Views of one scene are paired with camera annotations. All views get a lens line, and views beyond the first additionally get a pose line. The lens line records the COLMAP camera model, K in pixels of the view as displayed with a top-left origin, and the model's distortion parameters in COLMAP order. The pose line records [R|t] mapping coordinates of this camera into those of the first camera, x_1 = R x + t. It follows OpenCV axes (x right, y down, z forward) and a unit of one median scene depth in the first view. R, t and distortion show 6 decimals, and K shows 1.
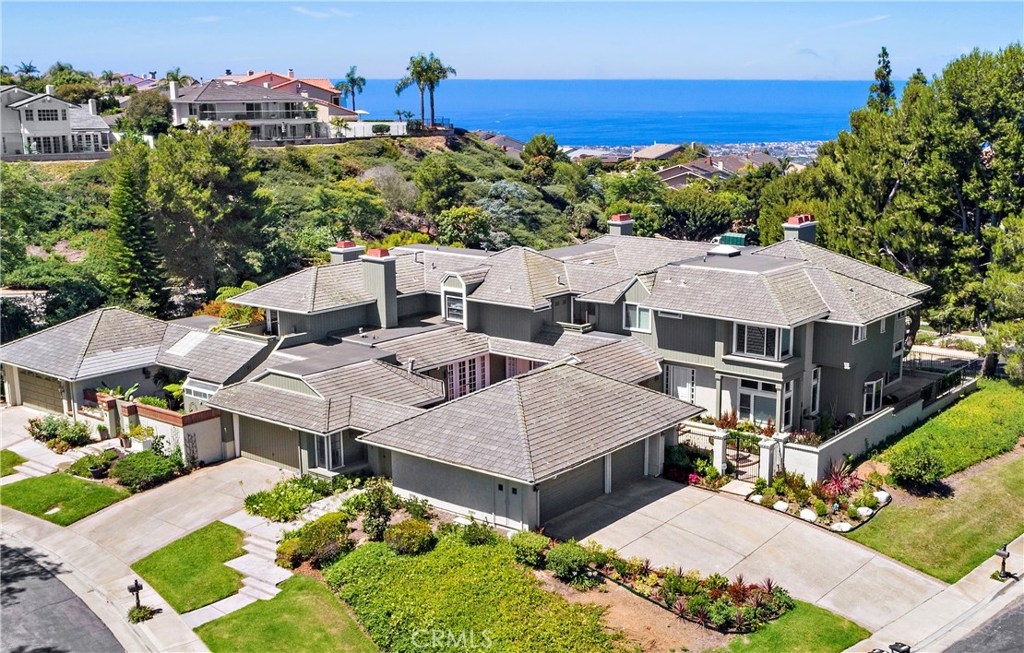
lens RADIAL K [[1171.8, 0, 590.0], [0, 1171.8, 339.5], [0, 0, 1]] dist [-0.006948, 0.005314]
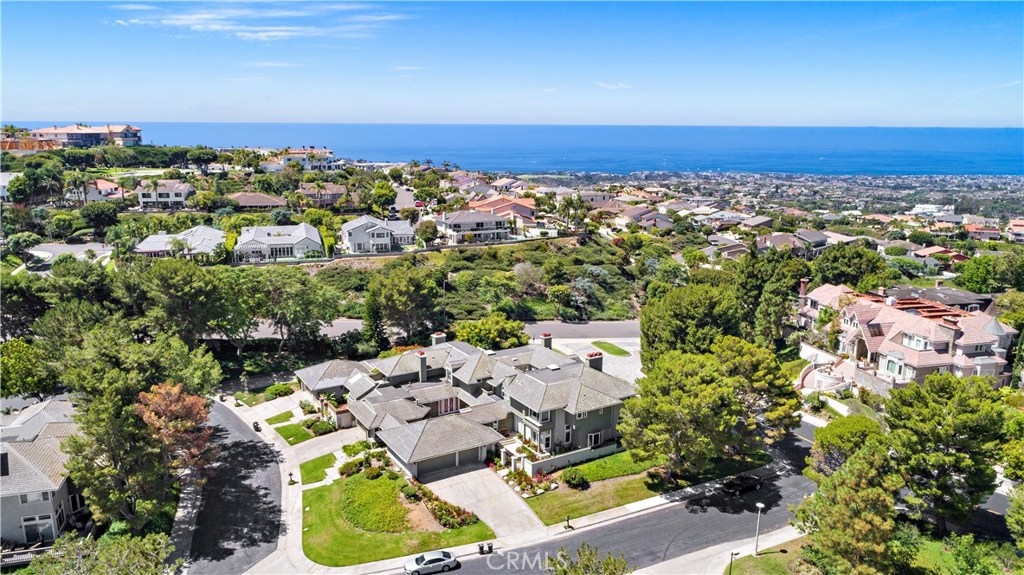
lens RADIAL K [[728.9, 0, 505.7], [0, 728.9, 290.4], [0, 0, 1]] dist [-0.008056, 0.003701]
pose [[0.922212, 0.089234, -0.376249, 0.636616], [-0.086246, 0.995965, 0.024814, -0.288970], [0.376945, 0.009566, 0.926186, -0.471300]]
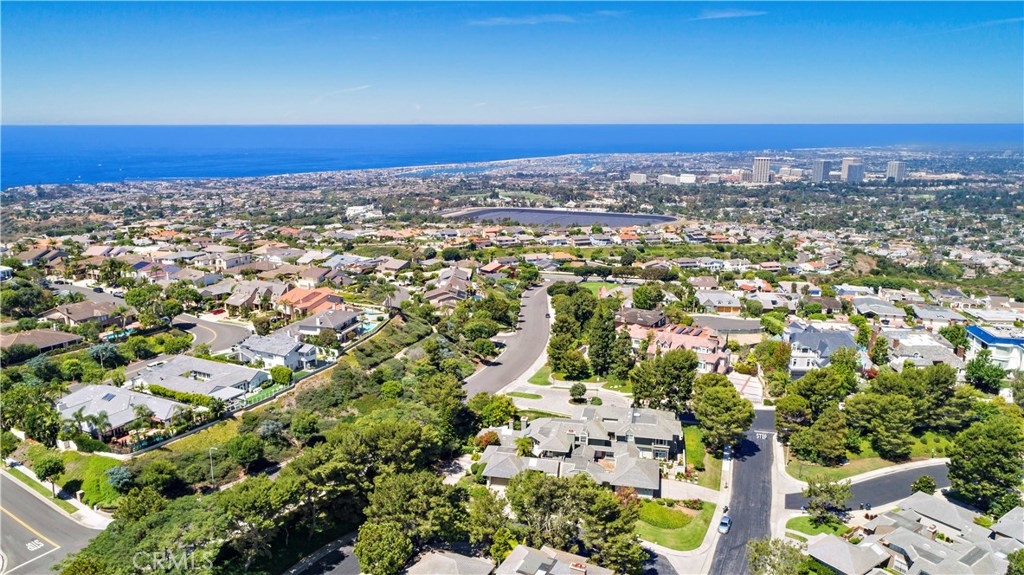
lens RADIAL K [[728.9, 0, 505.7], [0, 728.9, 290.4], [0, 0, 1]] dist [-0.008056, 0.003701]
pose [[0.912402, -0.091398, 0.398959, -1.445185], [0.085497, 0.995805, 0.032603, -0.709129], [-0.400265, 0.004363, 0.916389, -1.315495]]
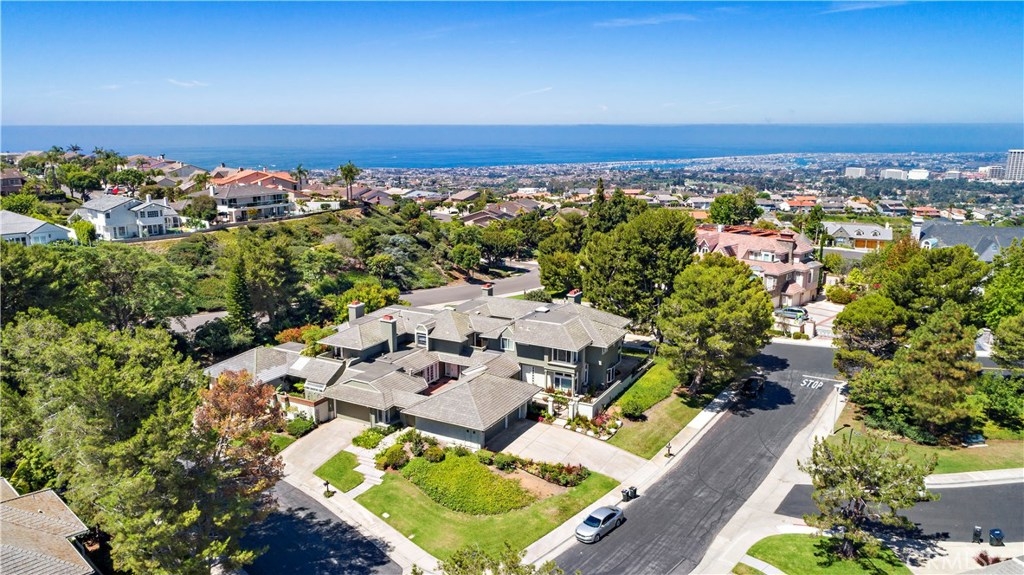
lens RADIAL K [[728.9, 0, 505.7], [0, 728.9, 290.4], [0, 0, 1]] dist [-0.008056, 0.003701]
pose [[0.990633, -0.029070, 0.133418, -0.152857], [0.028116, 0.999564, 0.009031, -0.139798], [-0.133623, -0.005195, 0.991019, -0.398042]]
